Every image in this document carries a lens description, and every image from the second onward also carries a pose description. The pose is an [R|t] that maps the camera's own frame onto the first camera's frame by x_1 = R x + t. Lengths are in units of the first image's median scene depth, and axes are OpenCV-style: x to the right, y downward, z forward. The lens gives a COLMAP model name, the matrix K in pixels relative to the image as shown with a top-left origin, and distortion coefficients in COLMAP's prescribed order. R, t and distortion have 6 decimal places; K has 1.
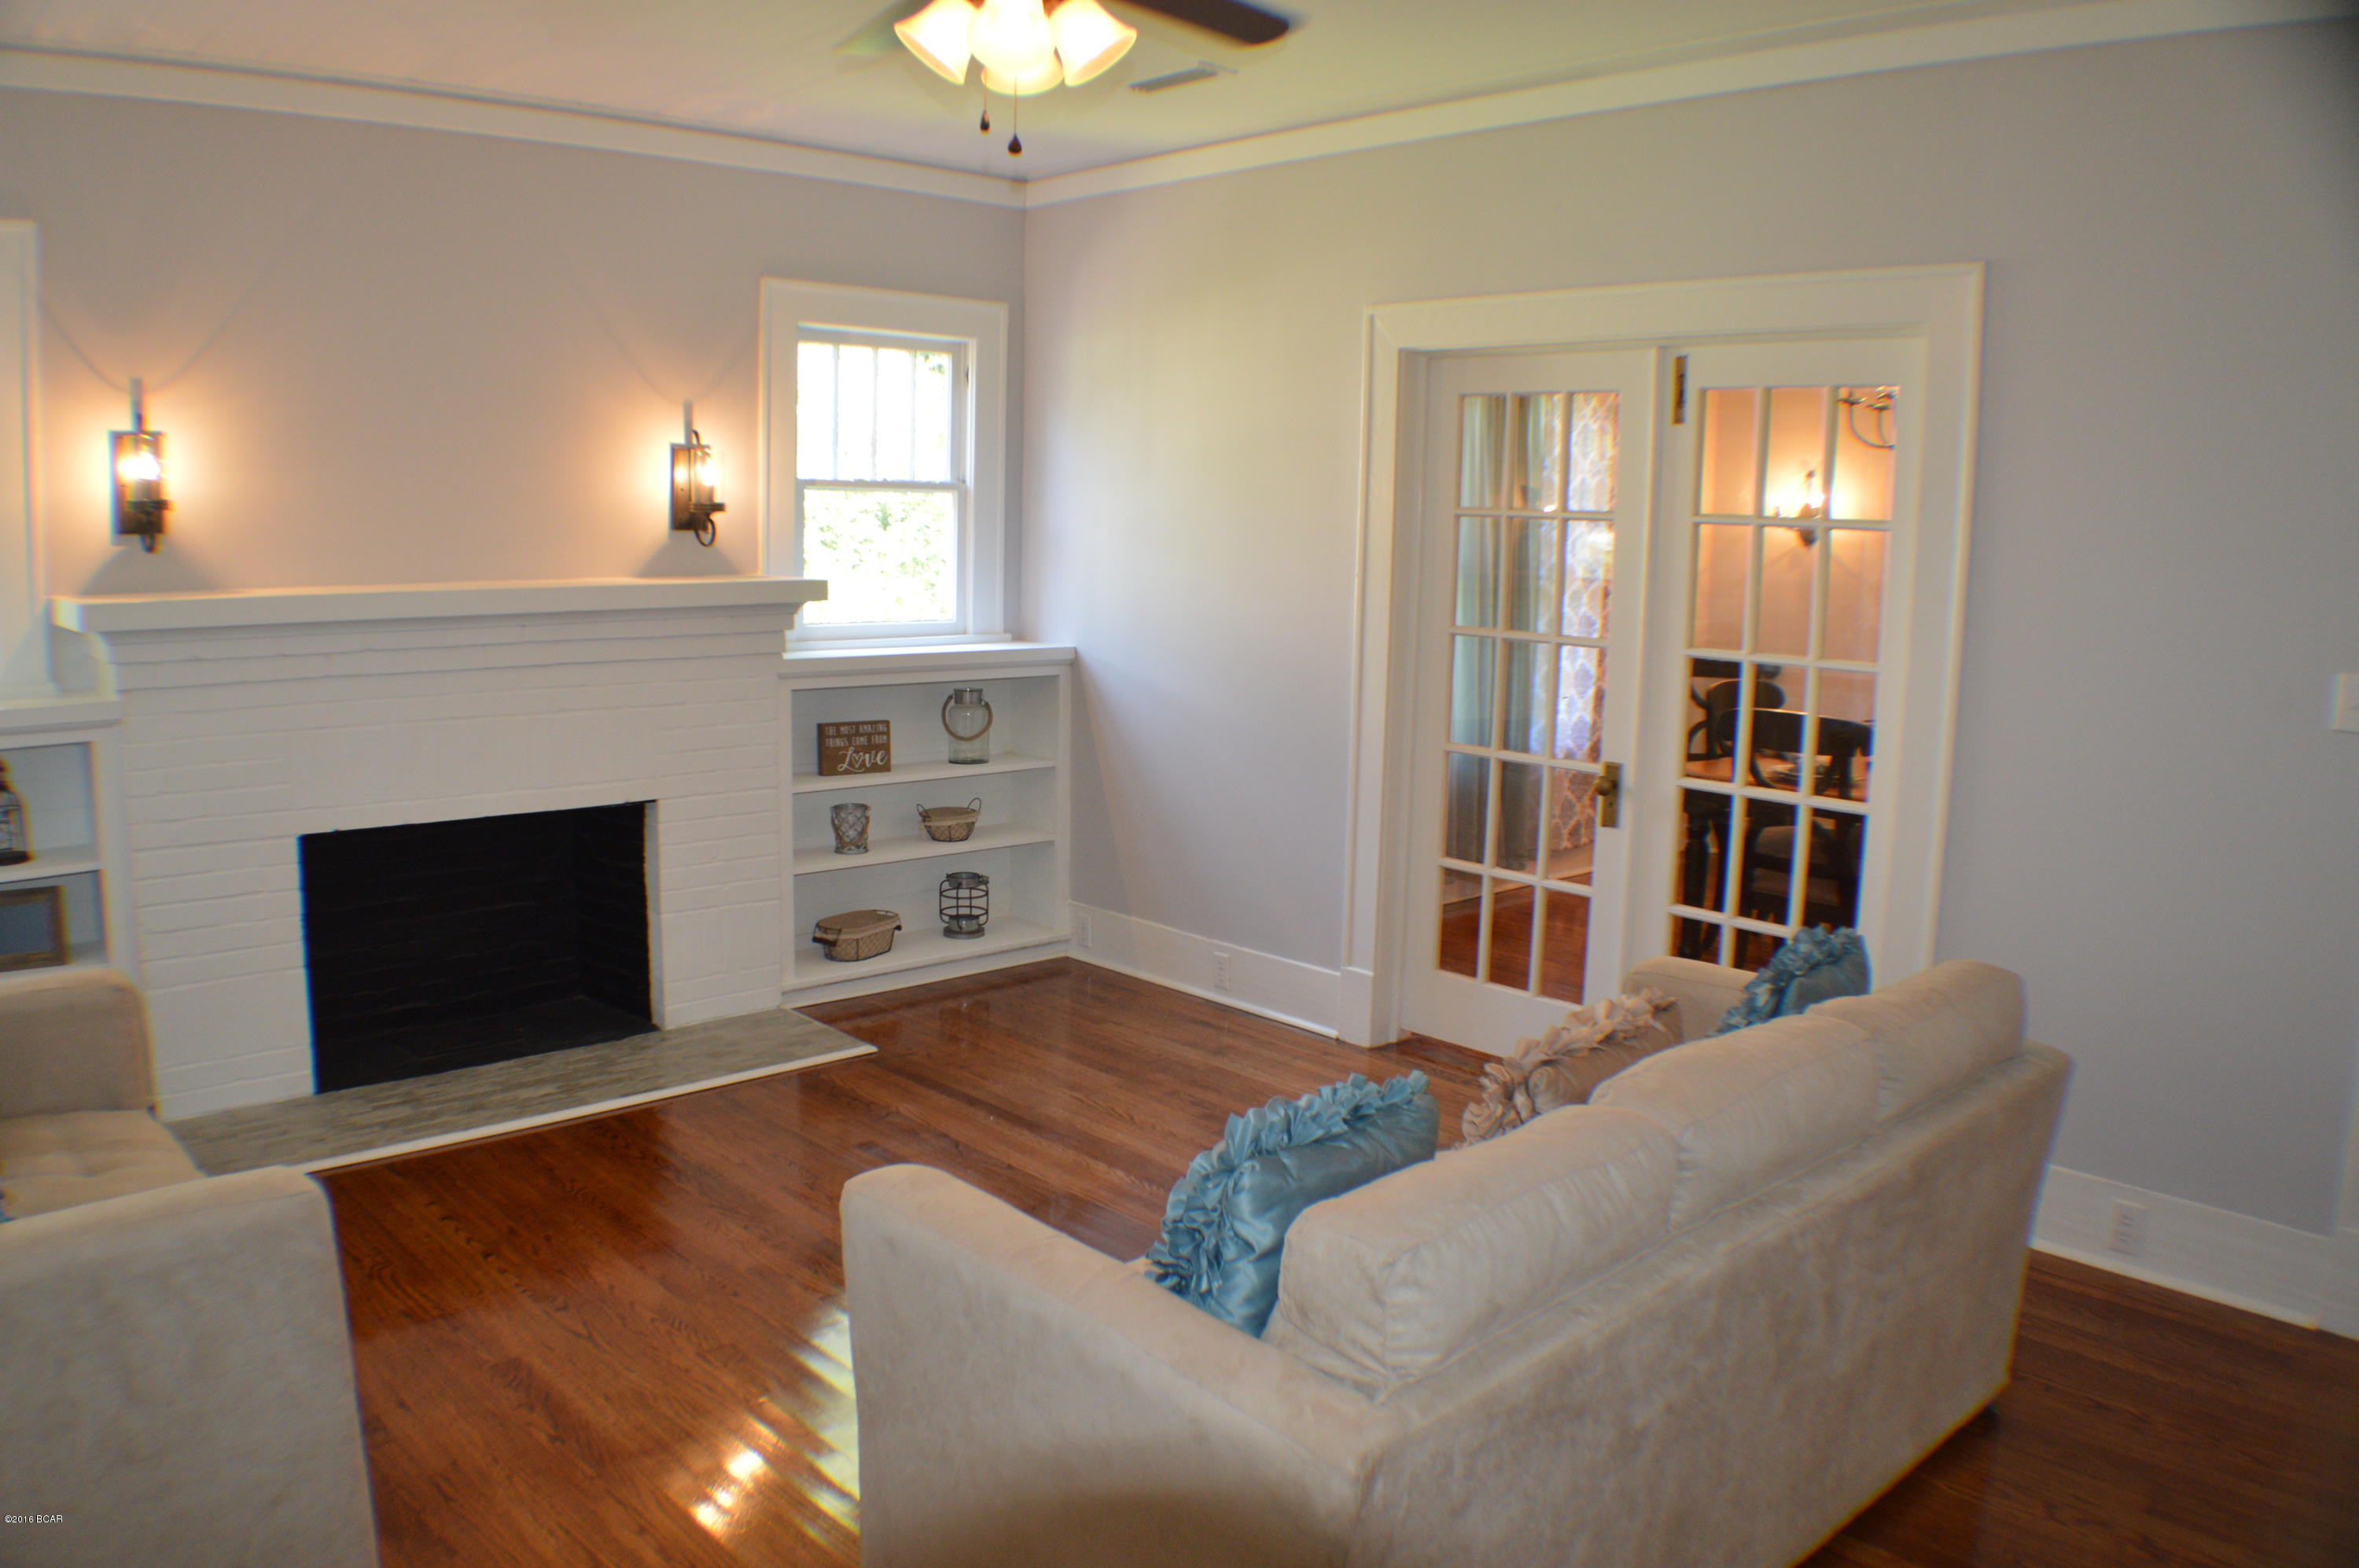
lens RADIAL K [[1770.5, 0, 1179.5], [0, 1770.5, 784.0], [0, 0, 1]] dist [-0.157380, 0.011269]
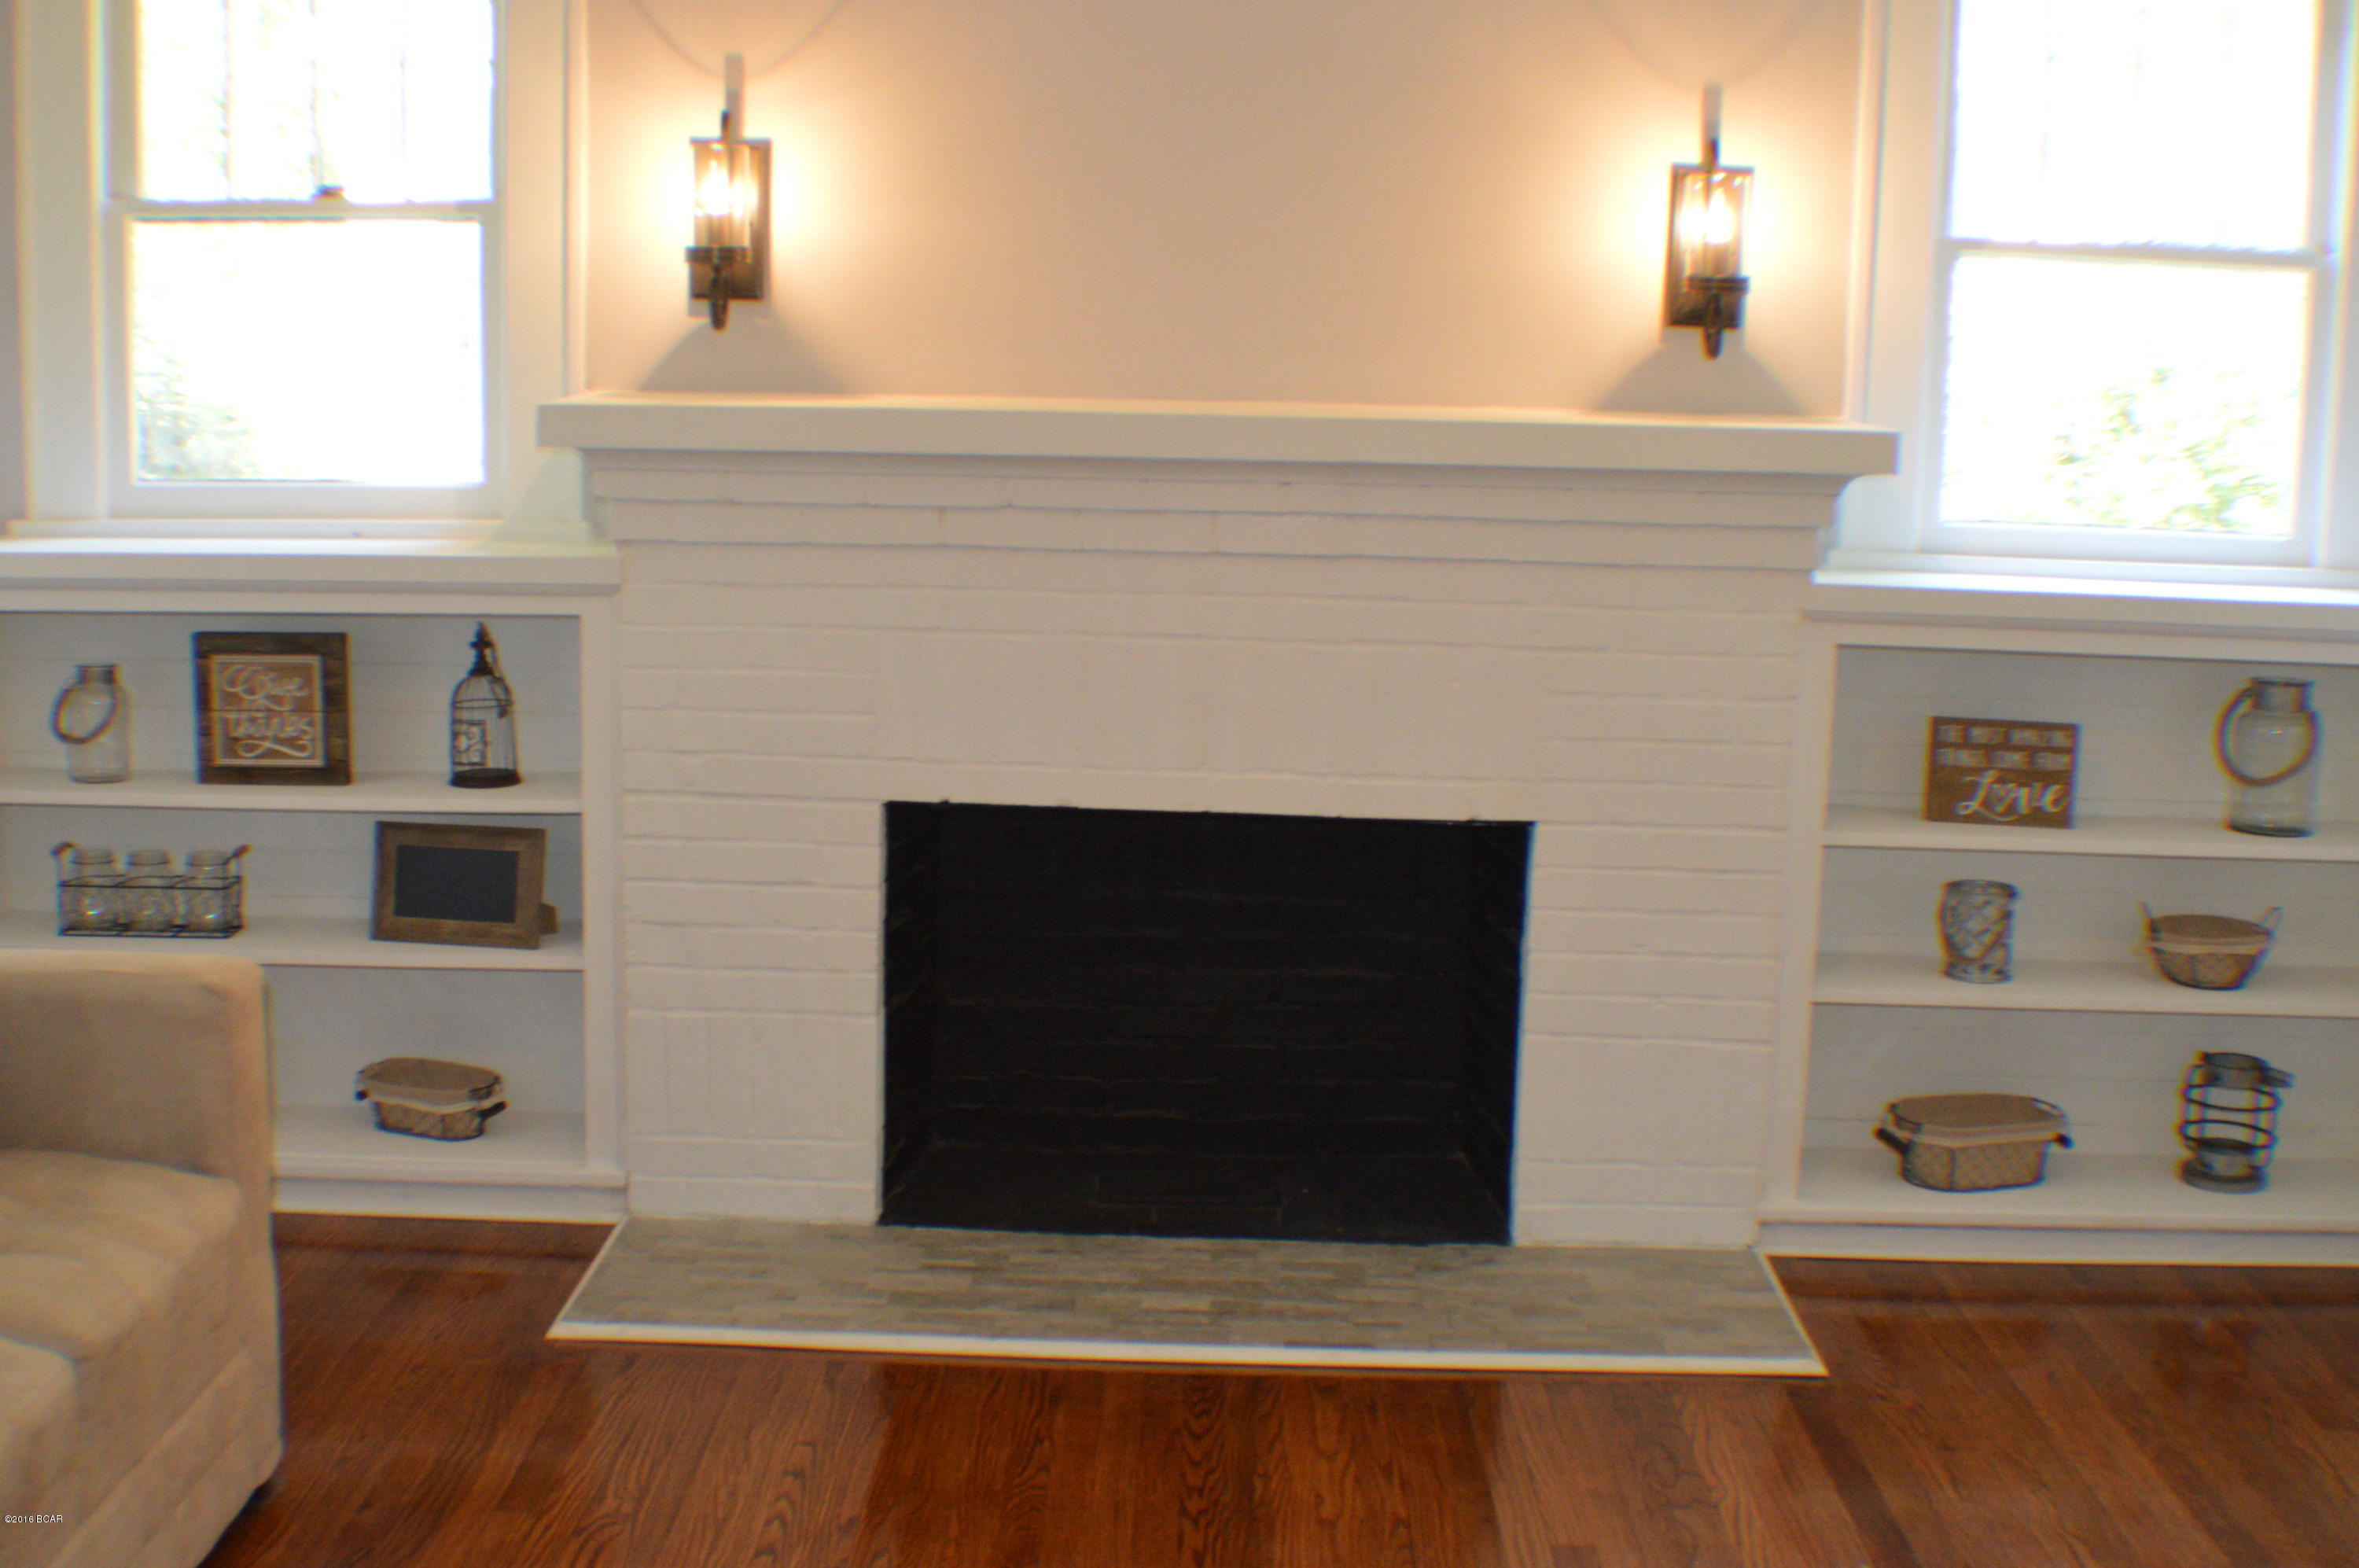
lens RADIAL K [[2976.2, 0, 1179.5], [0, 2976.2, 784.0], [0, 0, 1]] dist [-0.165279, -0.001581]
pose [[0.714620, 0.115827, -0.689856, 0.232318], [-0.115158, 0.992220, 0.047302, -0.030647], [0.689968, 0.045640, 0.722399, 0.237945]]
